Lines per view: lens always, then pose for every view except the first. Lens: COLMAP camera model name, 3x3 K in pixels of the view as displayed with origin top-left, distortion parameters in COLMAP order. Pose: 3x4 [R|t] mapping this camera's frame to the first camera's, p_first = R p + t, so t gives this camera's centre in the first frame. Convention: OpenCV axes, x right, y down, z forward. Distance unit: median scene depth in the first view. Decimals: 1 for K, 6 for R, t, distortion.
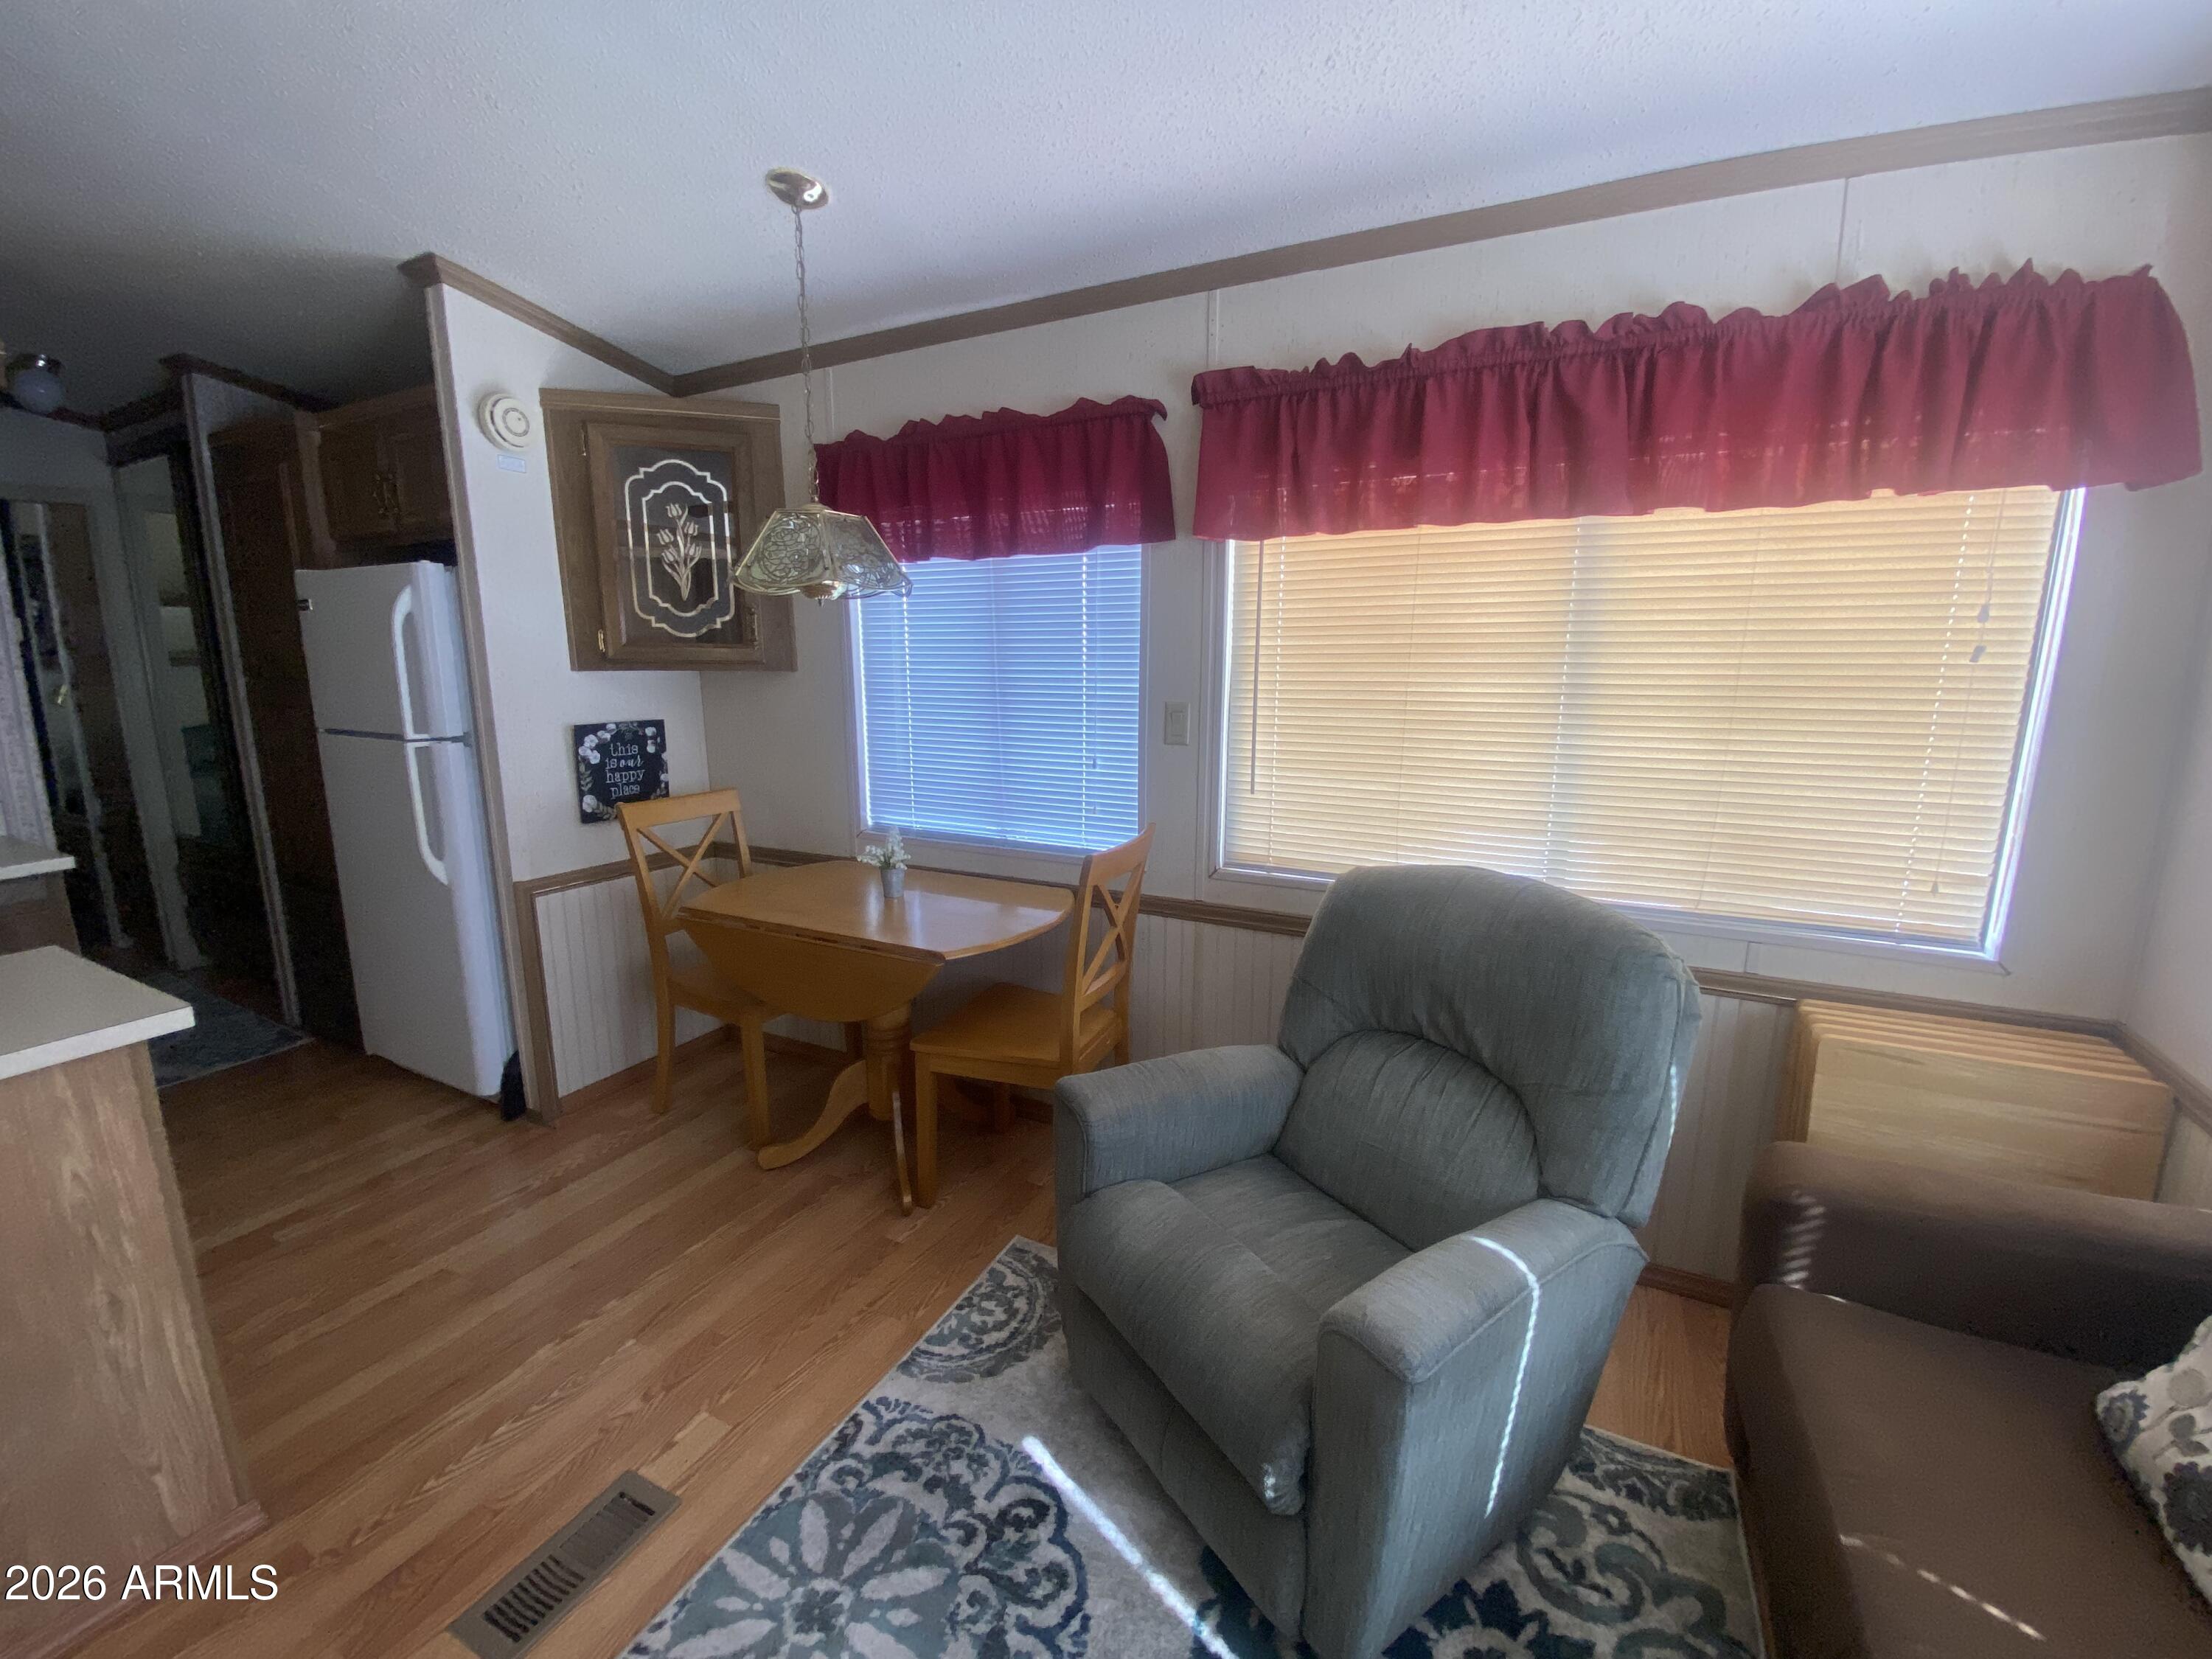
lens RADIAL K [[881.0, 0, 1094.7], [0, 881.0, 831.3], [0, 0, 1]] dist [0.008167, -0.015259]
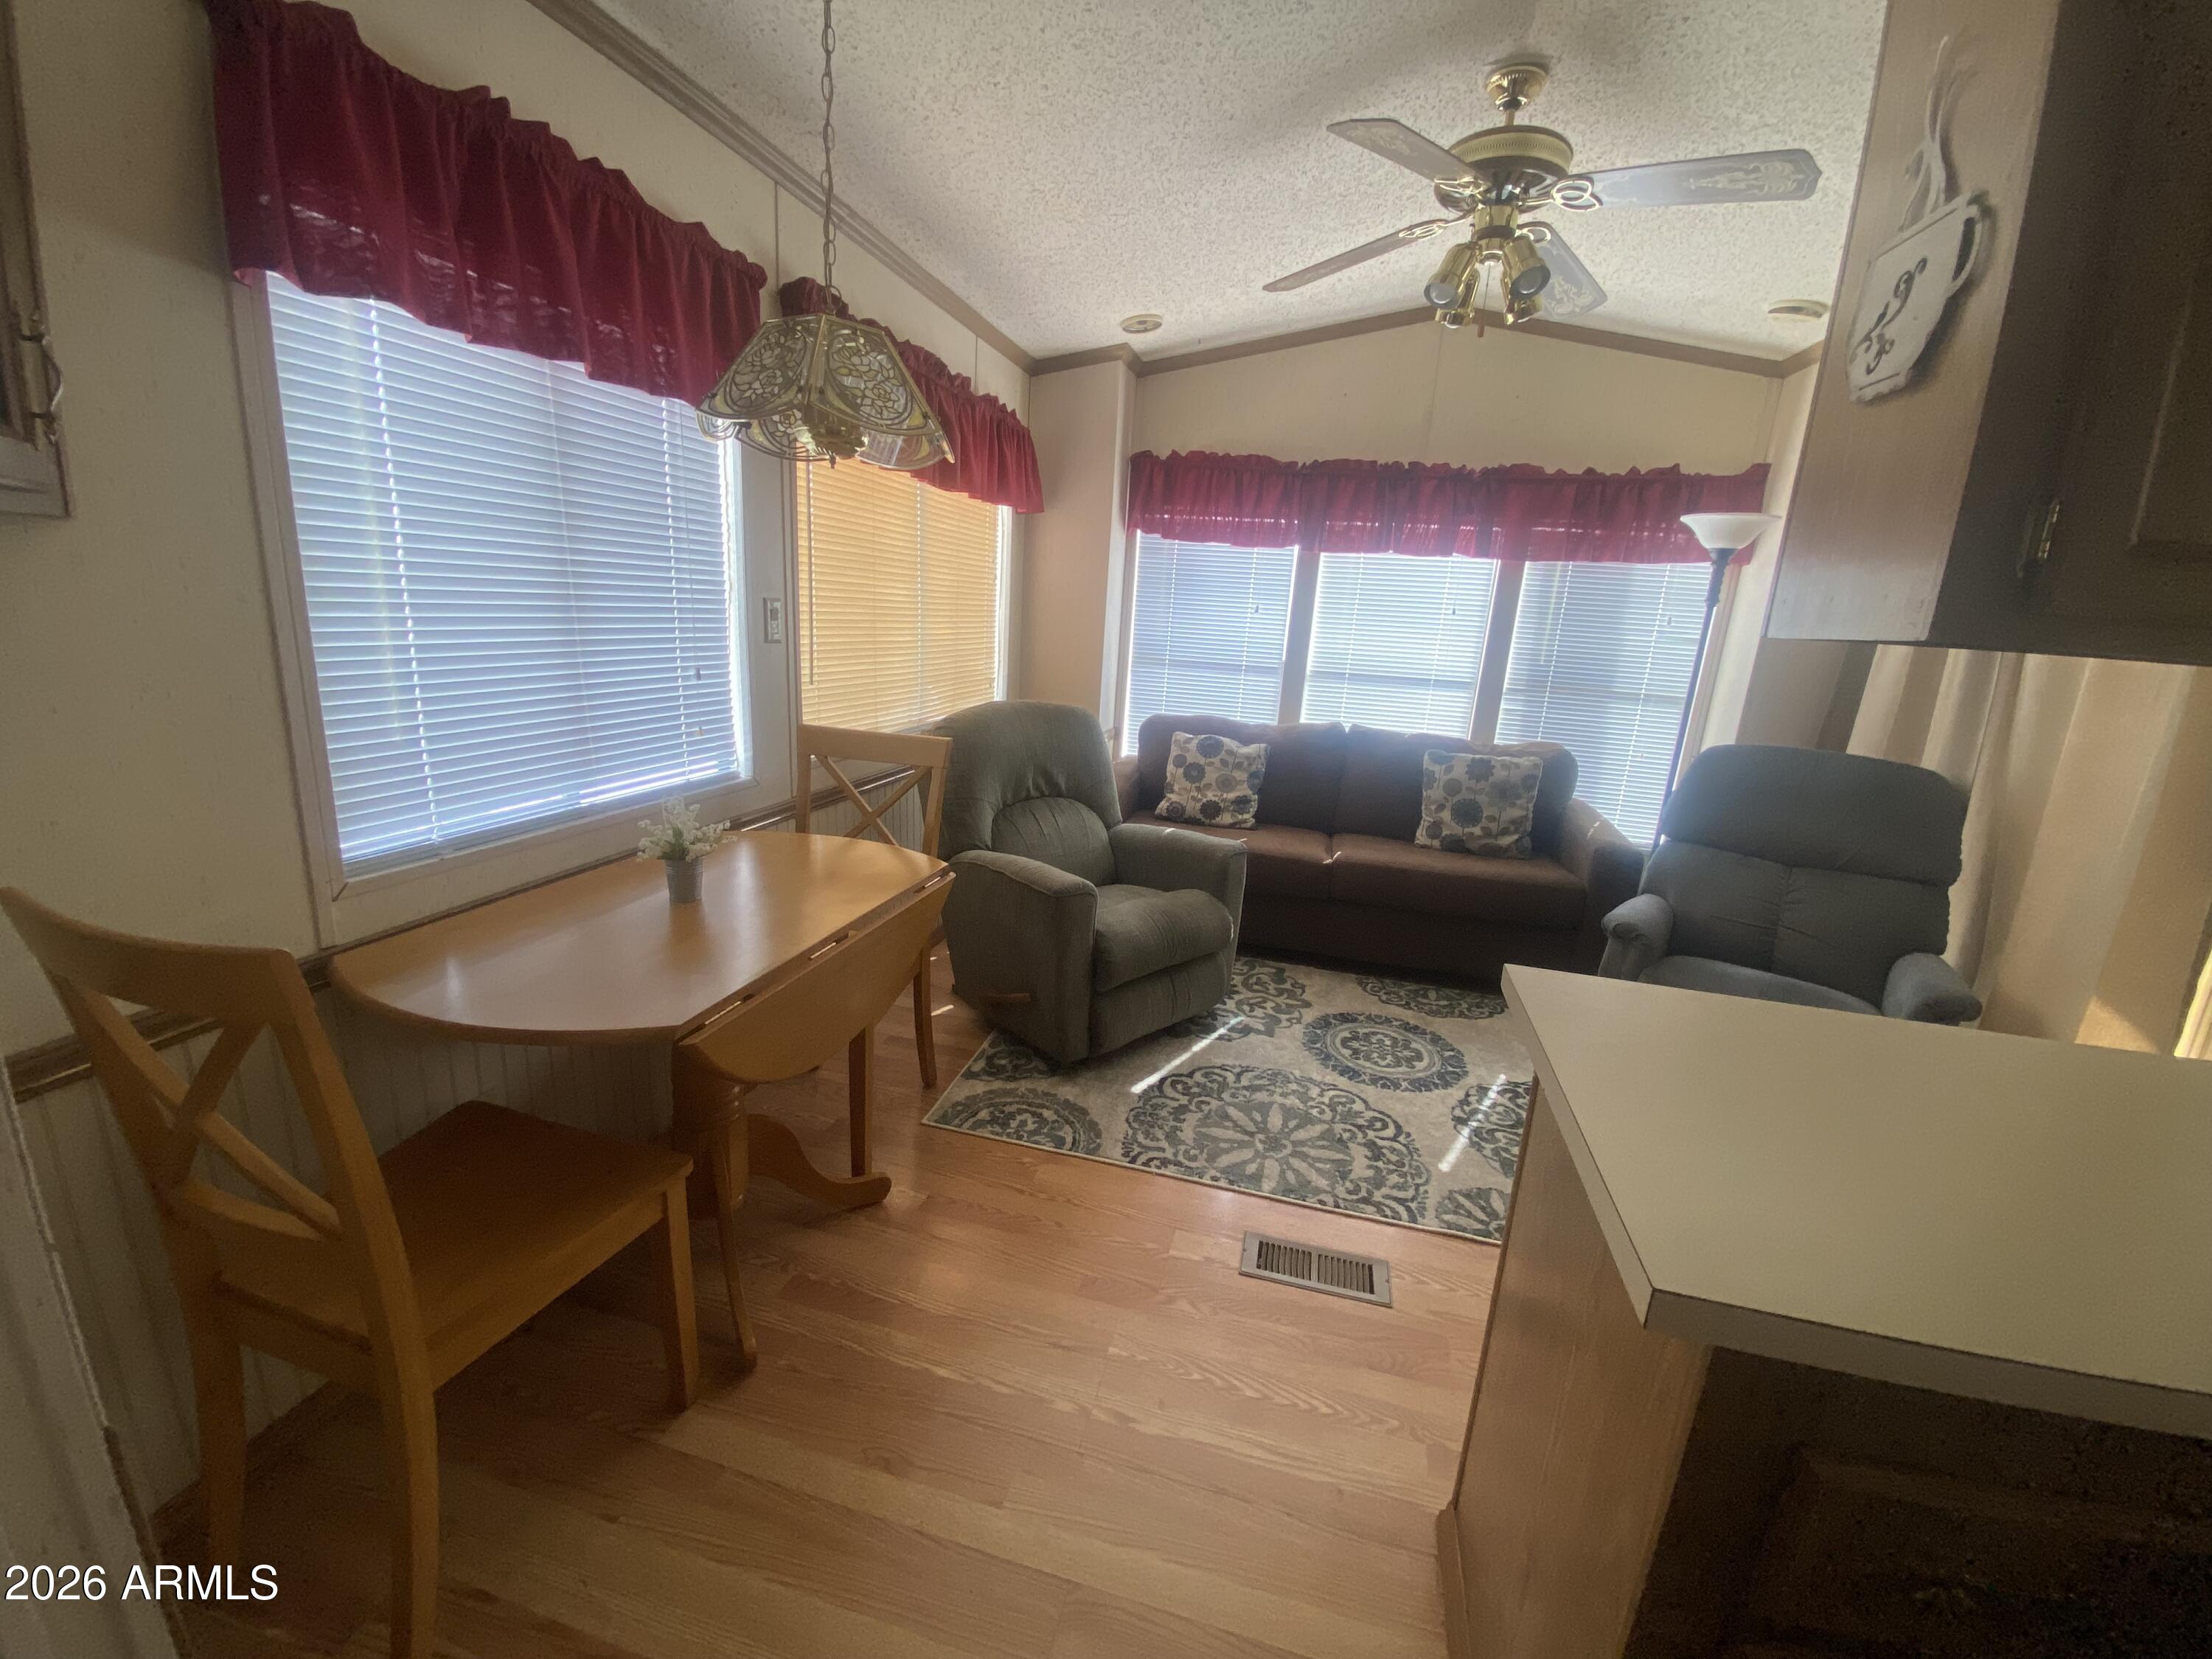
lens RADIAL K [[881.0, 0, 1094.7], [0, 881.0, 831.3], [0, 0, 1]] dist [0.008167, -0.015259]
pose [[-0.195316, -0.263543, 0.944668, -1.480529], [0.126683, 0.948370, 0.290768, -0.216556], [-0.972524, 0.176465, -0.151846, 1.278367]]
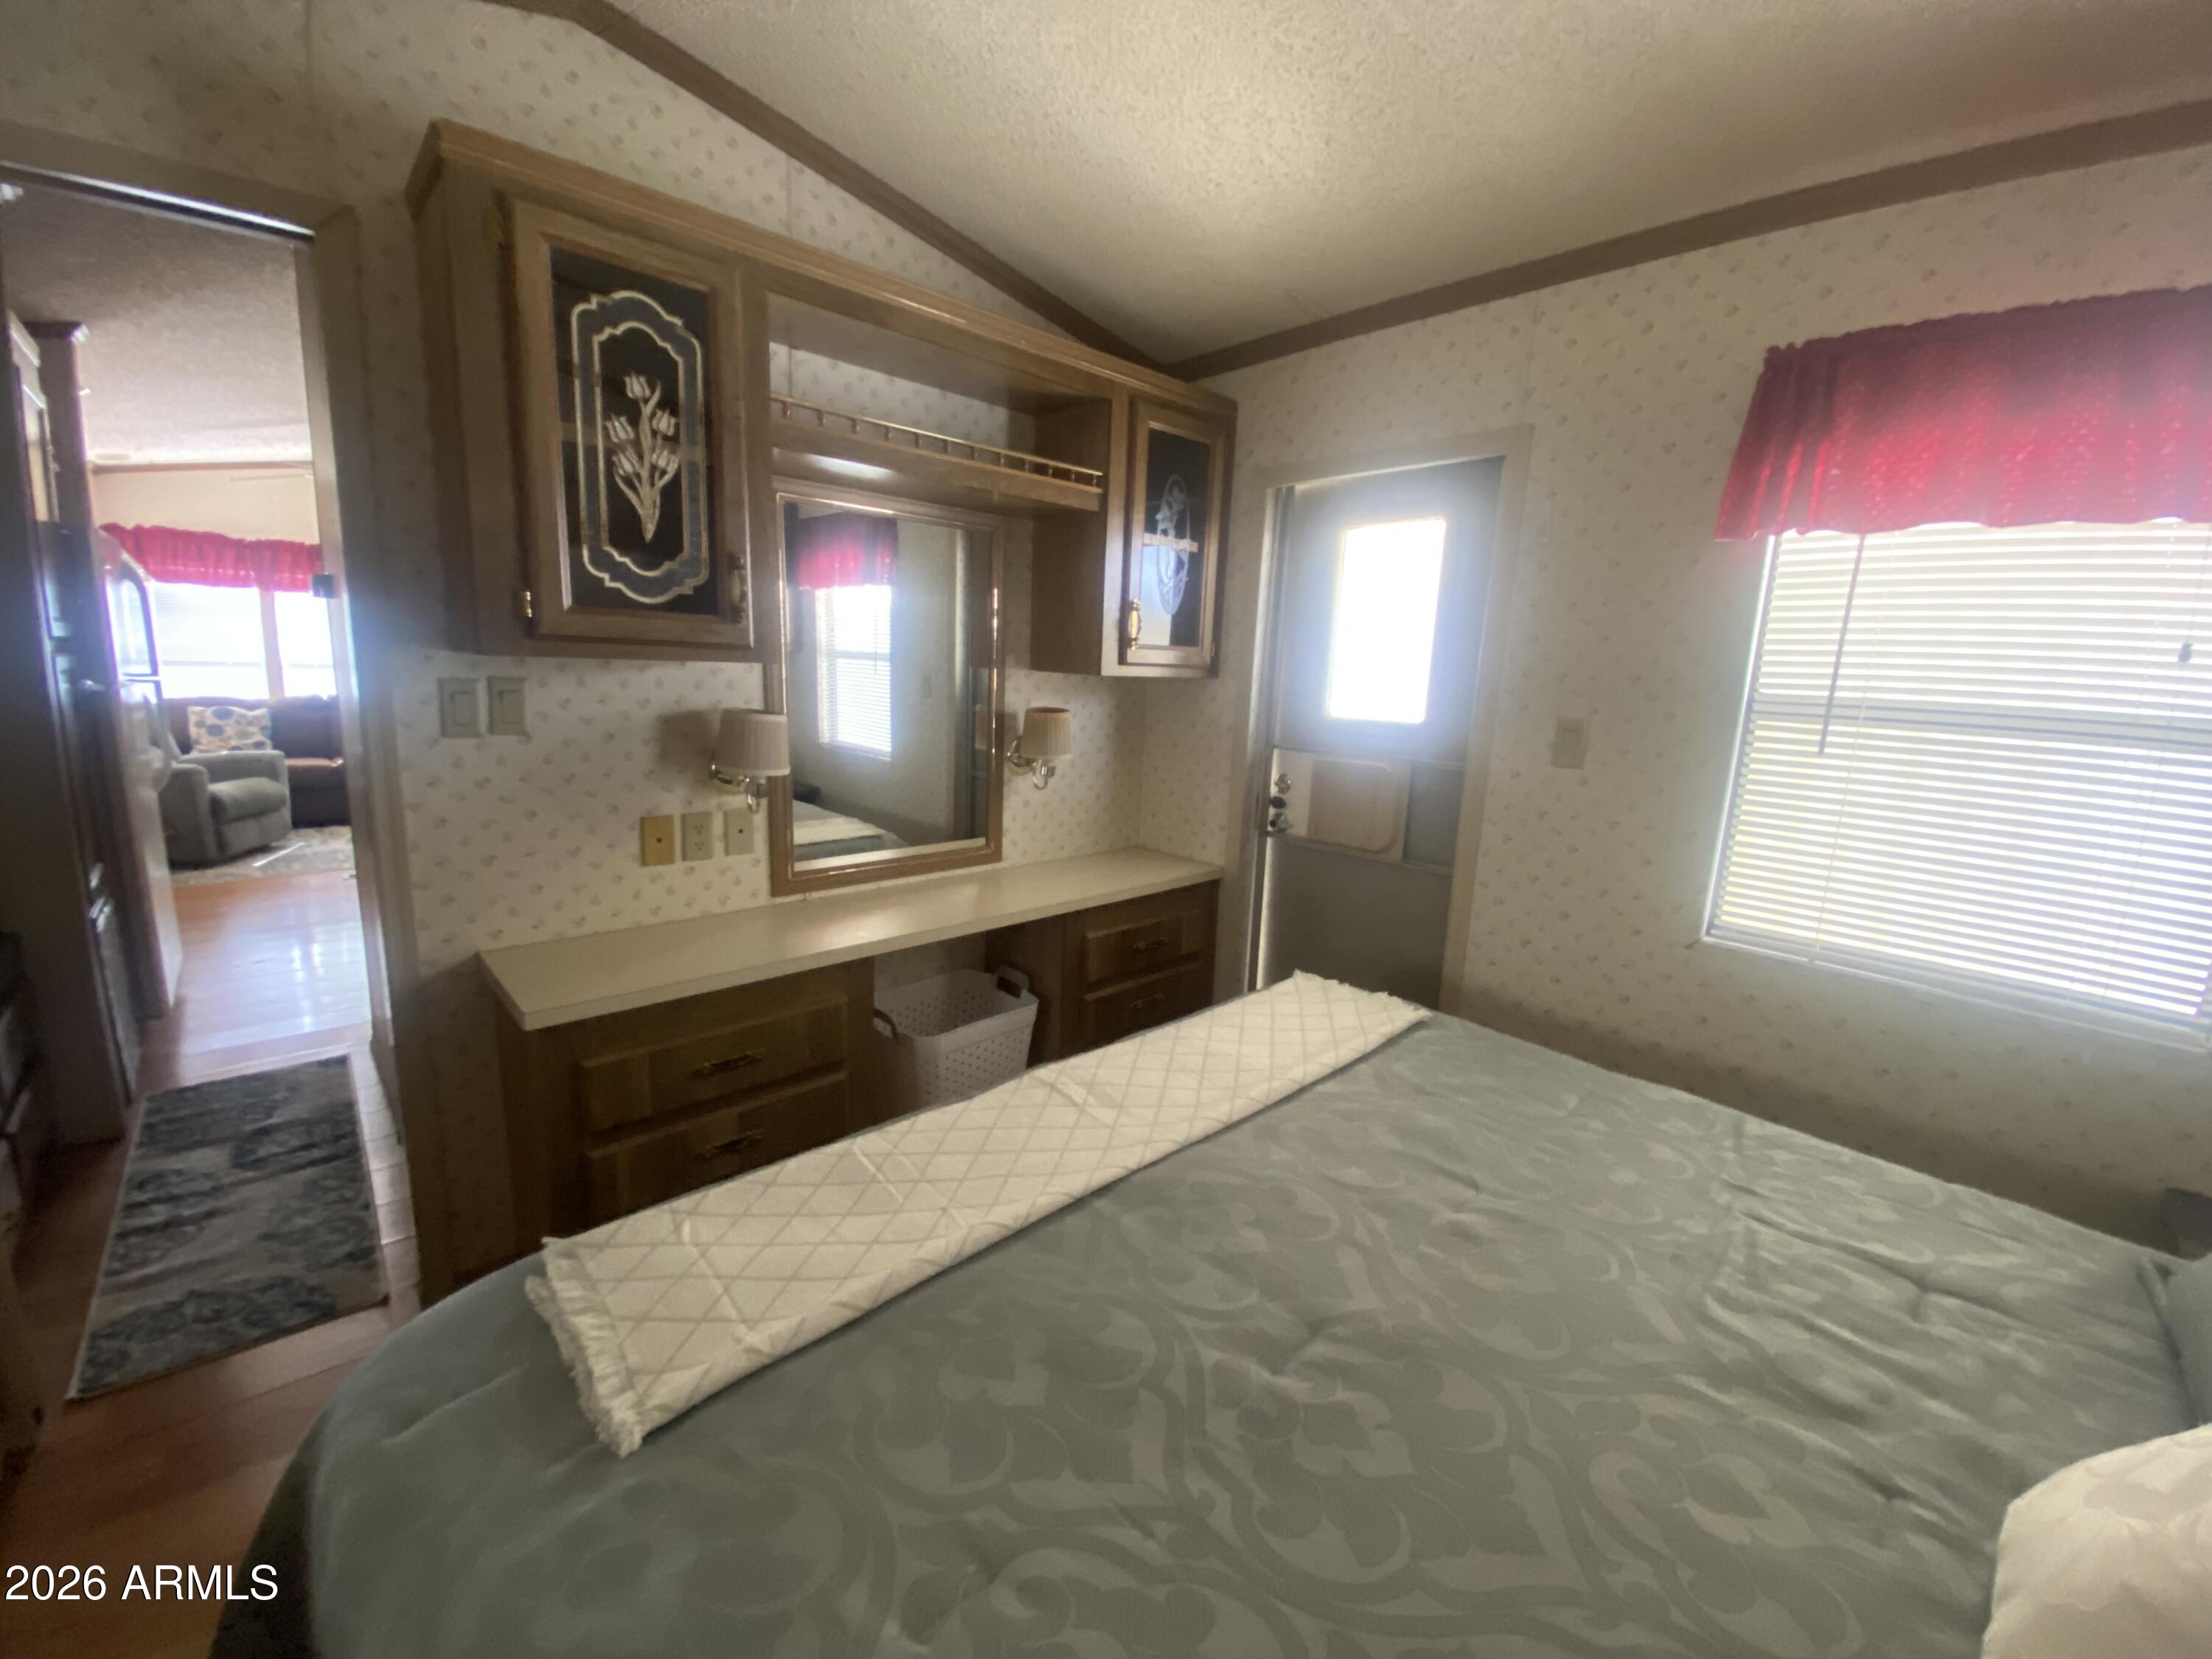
lens RADIAL K [[881.0, 0, 1094.7], [0, 881.0, 831.3], [0, 0, 1]] dist [0.008167, -0.015259]
pose [[-0.942355, -0.112023, 0.315305, -4.275325], [0.007692, 0.934794, 0.355108, -0.566262], [-0.334525, 0.337063, -0.880046, 2.968392]]
